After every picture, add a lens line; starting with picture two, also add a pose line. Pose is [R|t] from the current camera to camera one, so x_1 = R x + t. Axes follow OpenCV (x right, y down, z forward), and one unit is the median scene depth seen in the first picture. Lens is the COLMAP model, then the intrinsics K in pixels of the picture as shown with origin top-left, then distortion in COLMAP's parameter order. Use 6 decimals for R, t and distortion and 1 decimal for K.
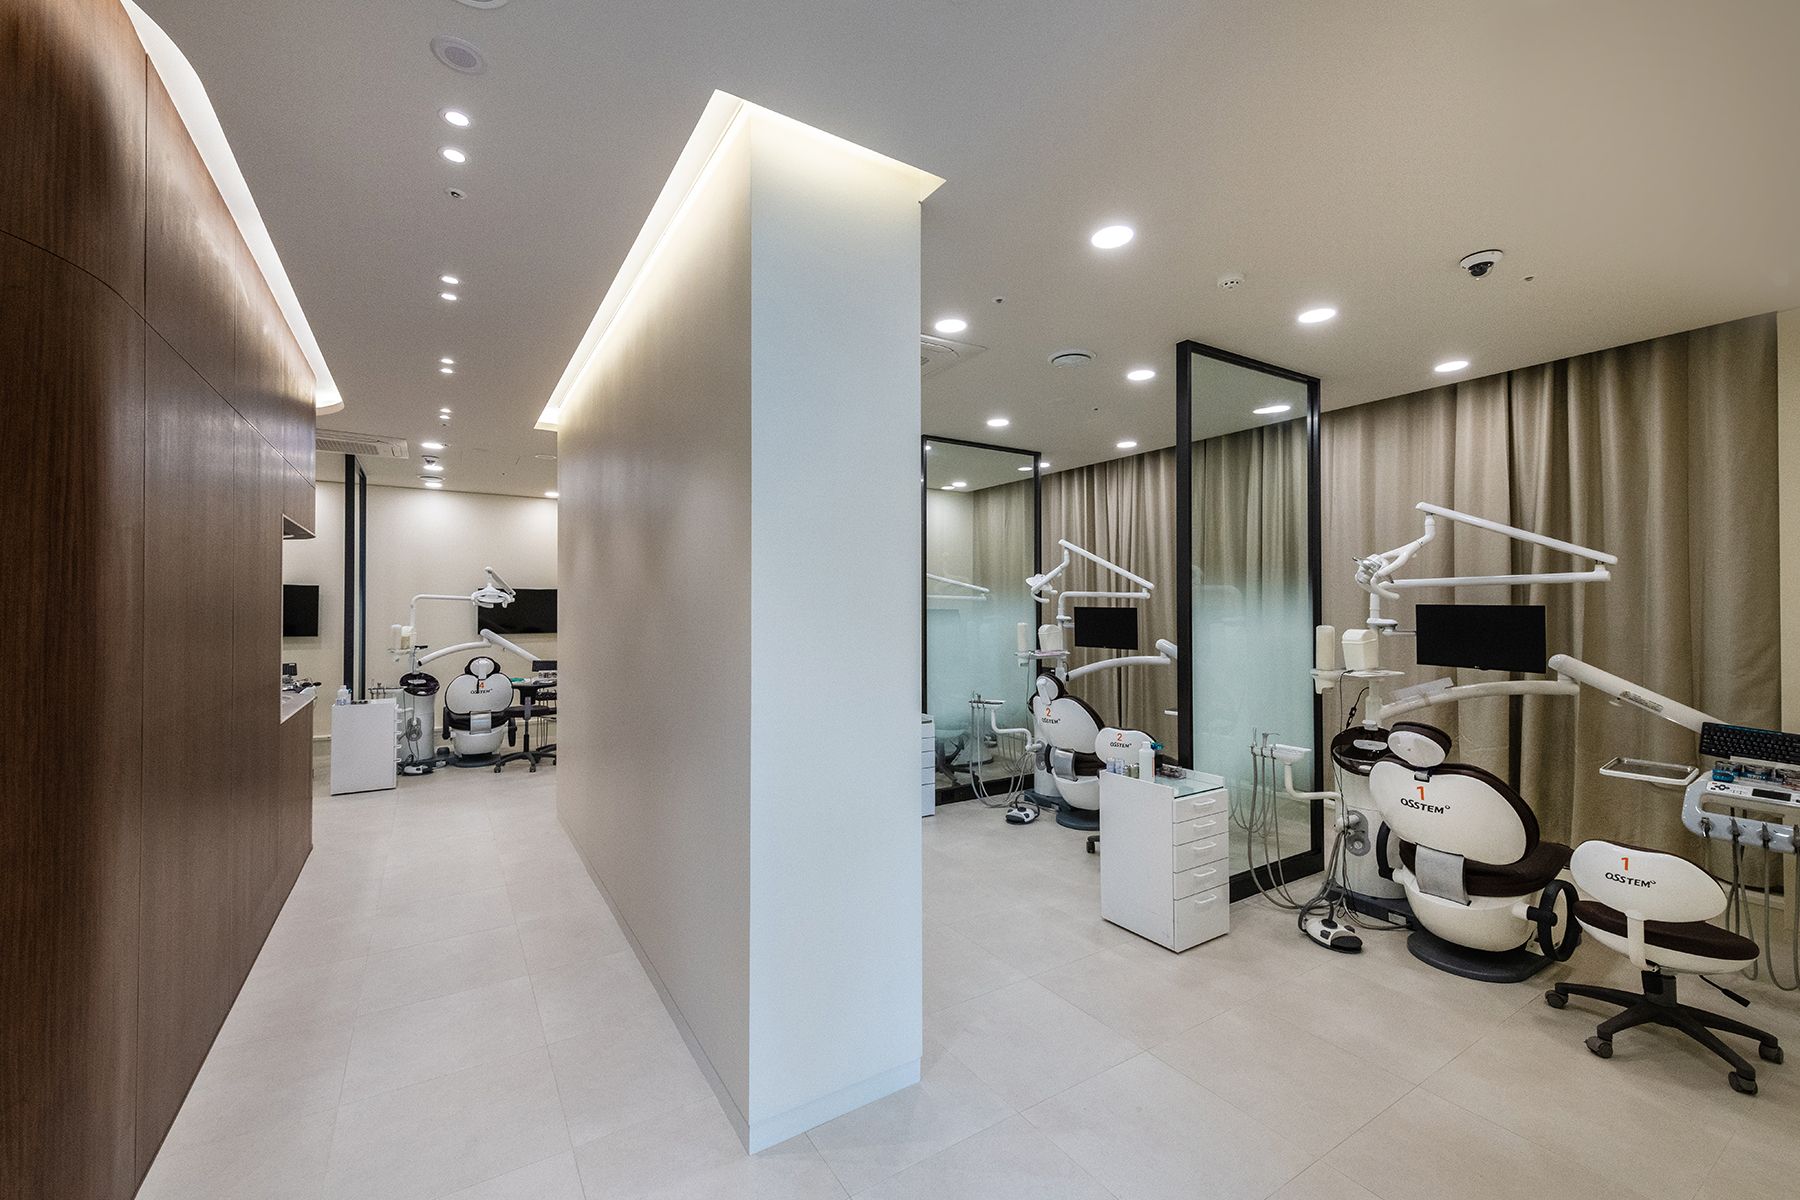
lens RADIAL K [[704.9, 0, 900.3], [0, 704.9, 601.4], [0, 0, 1]] dist [0.002712, 0.000409]
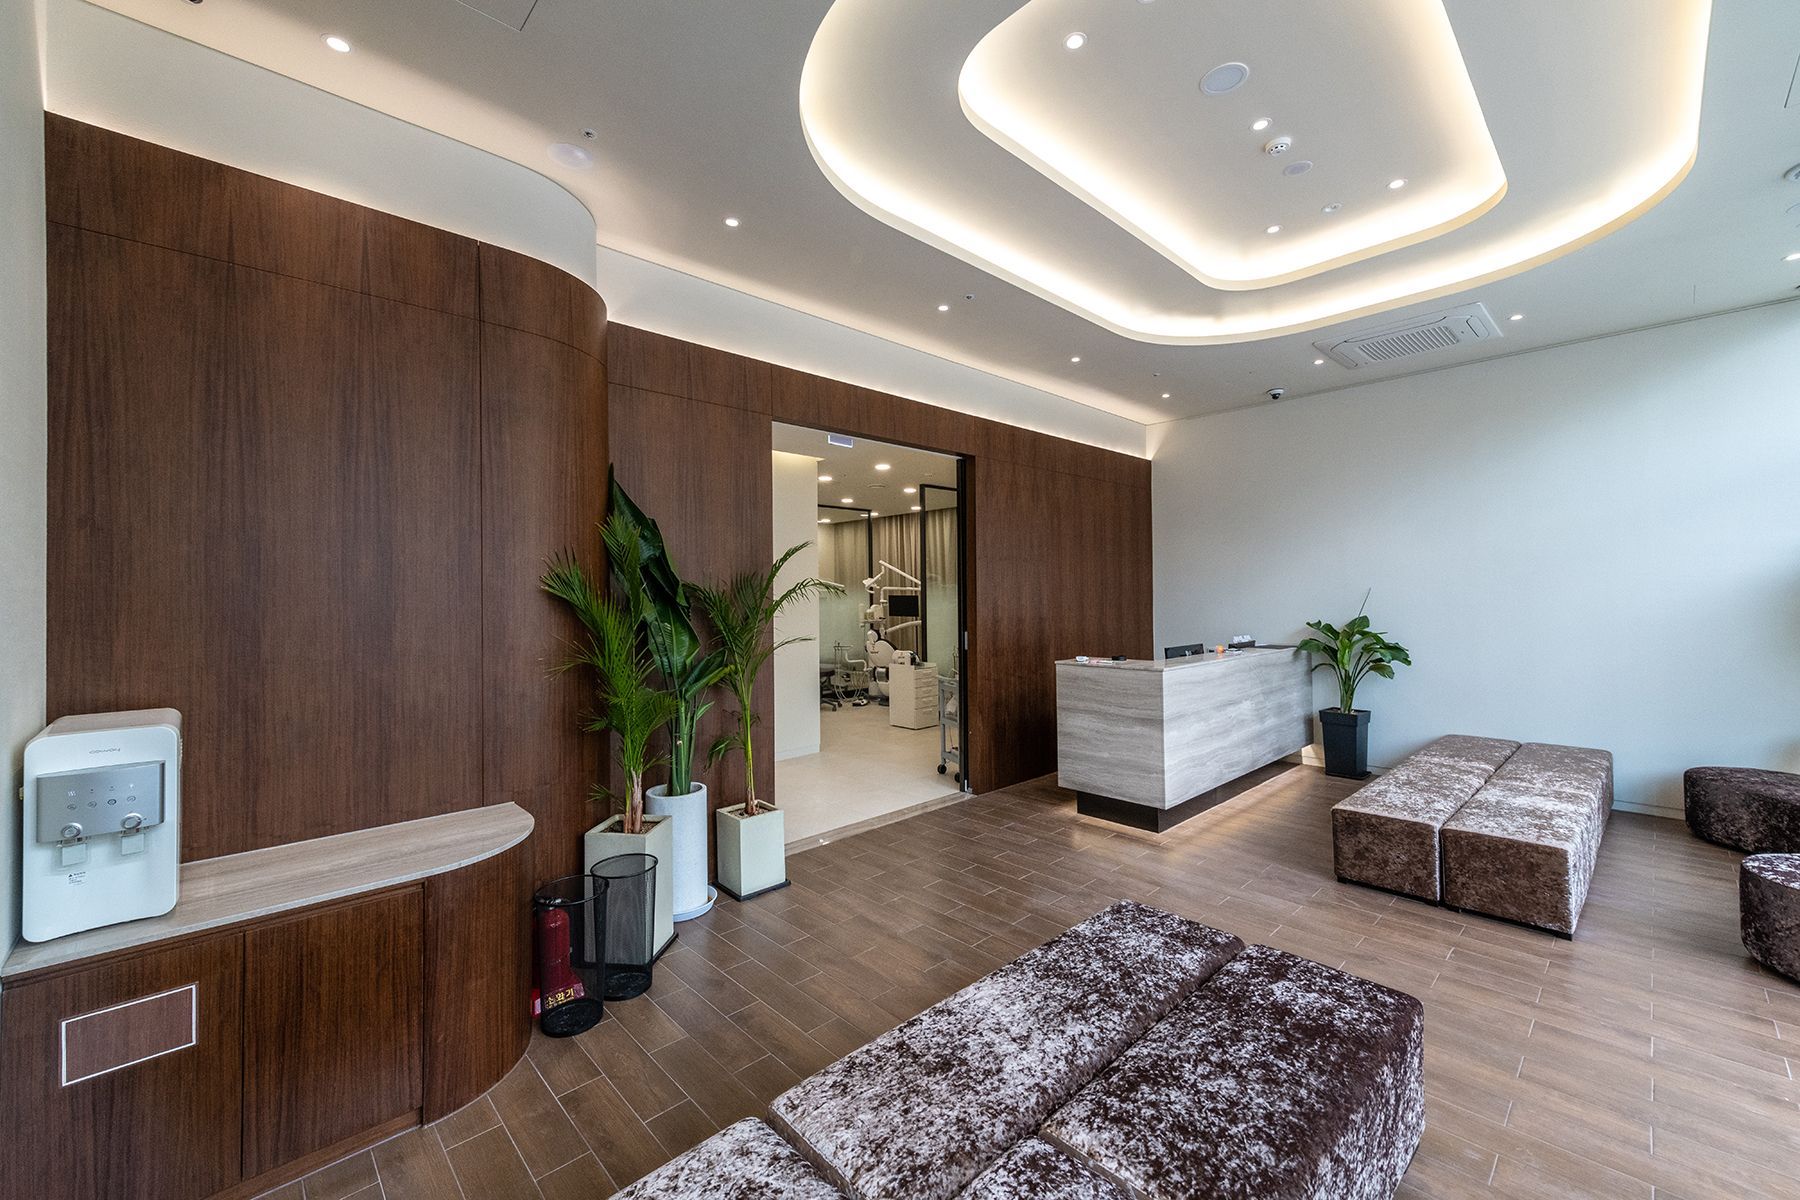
lens RADIAL K [[704.9, 0, 900.3], [0, 704.9, 601.4], [0, 0, 1]] dist [0.002712, 0.000409]
pose [[0.980807, -0.008766, 0.194785, -0.026970], [0.005471, 0.999833, 0.017447, -0.002438], [-0.194906, -0.016047, 0.980691, -0.256681]]
